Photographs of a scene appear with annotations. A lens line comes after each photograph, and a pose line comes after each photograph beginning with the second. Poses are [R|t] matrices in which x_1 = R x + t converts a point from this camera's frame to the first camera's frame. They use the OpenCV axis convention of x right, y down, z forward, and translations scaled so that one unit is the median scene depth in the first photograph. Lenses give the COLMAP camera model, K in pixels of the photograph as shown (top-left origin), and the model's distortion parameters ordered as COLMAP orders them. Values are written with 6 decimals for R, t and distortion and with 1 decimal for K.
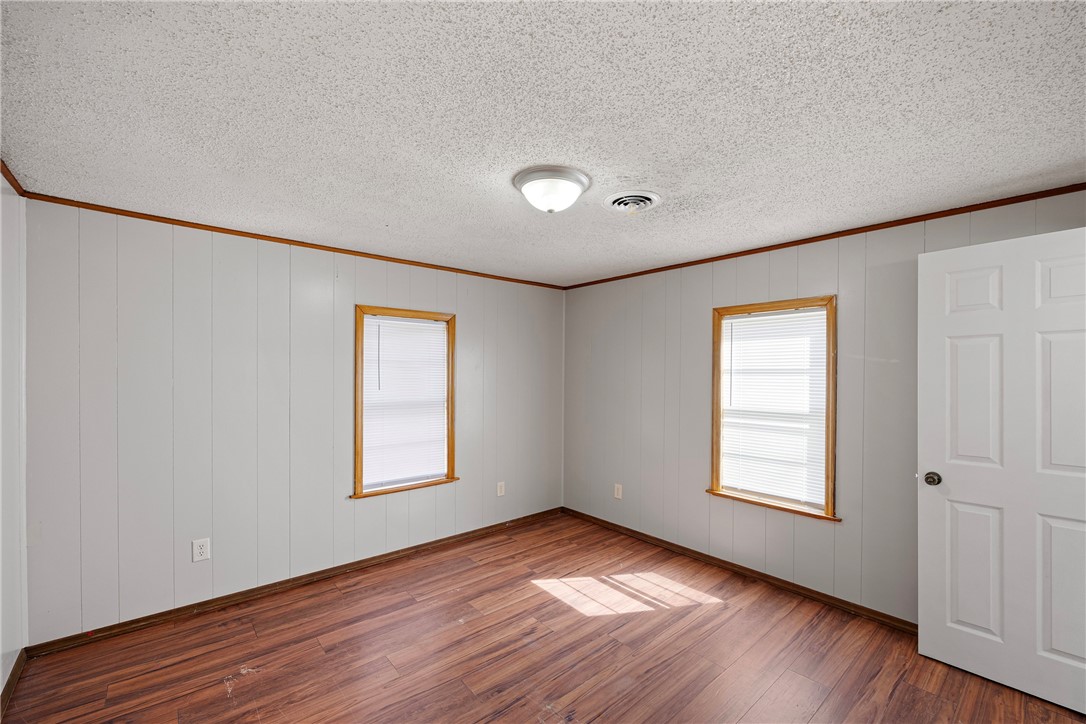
lens RADIAL K [[439.9, 0, 539.5], [0, 439.9, 373.4], [0, 0, 1]] dist [0.001690, 0.000166]
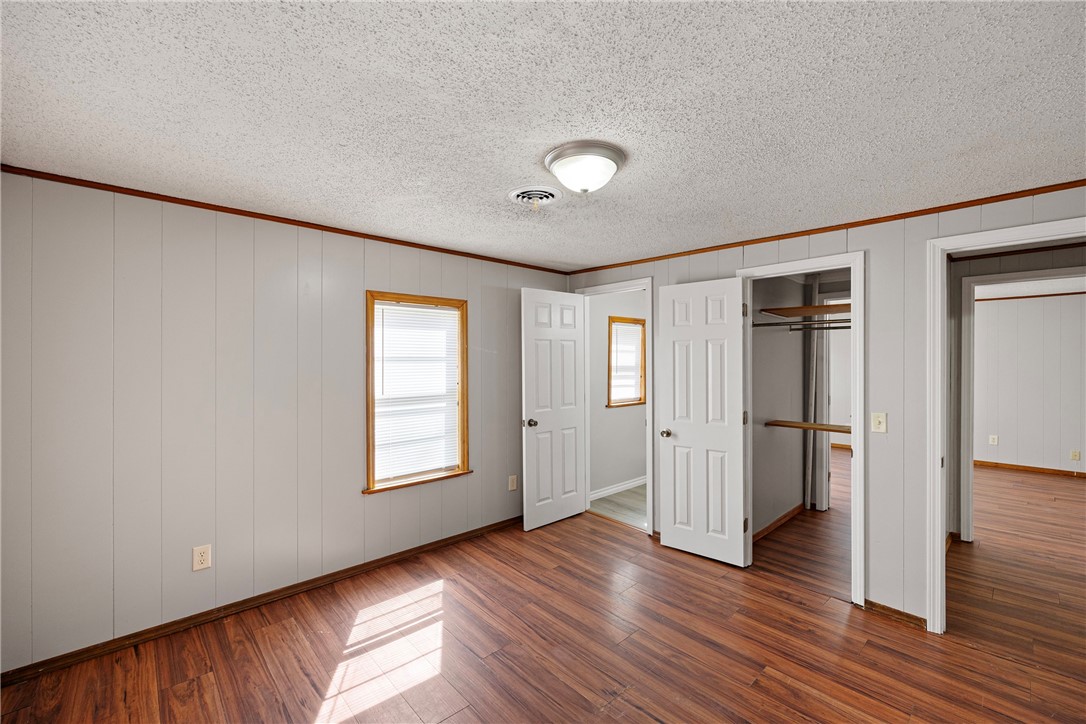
lens RADIAL K [[439.9, 0, 562.4], [0, 439.9, 355.9], [0, 0, 1]] dist [0.001690, 0.000166]
pose [[-0.041526, 0.005403, 0.999123, -0.819394], [-0.002616, 0.999981, -0.005516, -0.009505], [-0.999134, -0.002842, -0.041511, 0.977069]]
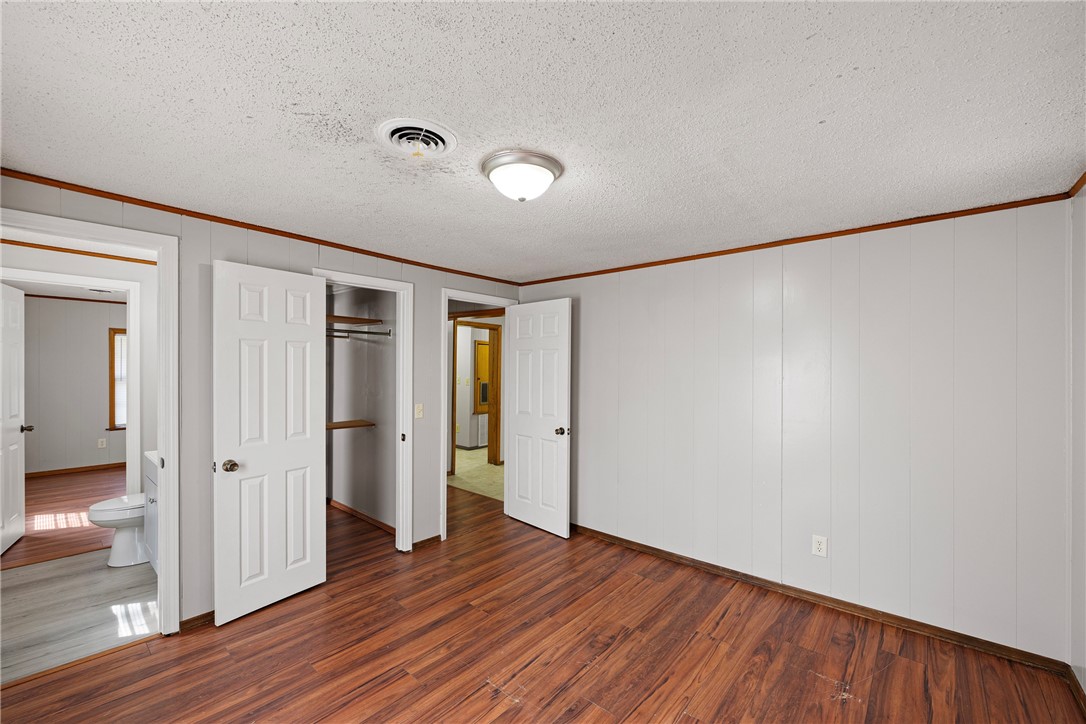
lens RADIAL K [[439.9, 0, 522.0], [0, 439.9, 363.7], [0, 0, 1]] dist [0.001690, 0.000166]
pose [[-0.996031, -0.012136, -0.088170, 0.093435], [-0.011409, 0.999897, -0.008745, -0.005640], [0.088267, -0.007705, -0.996067, 1.744363]]
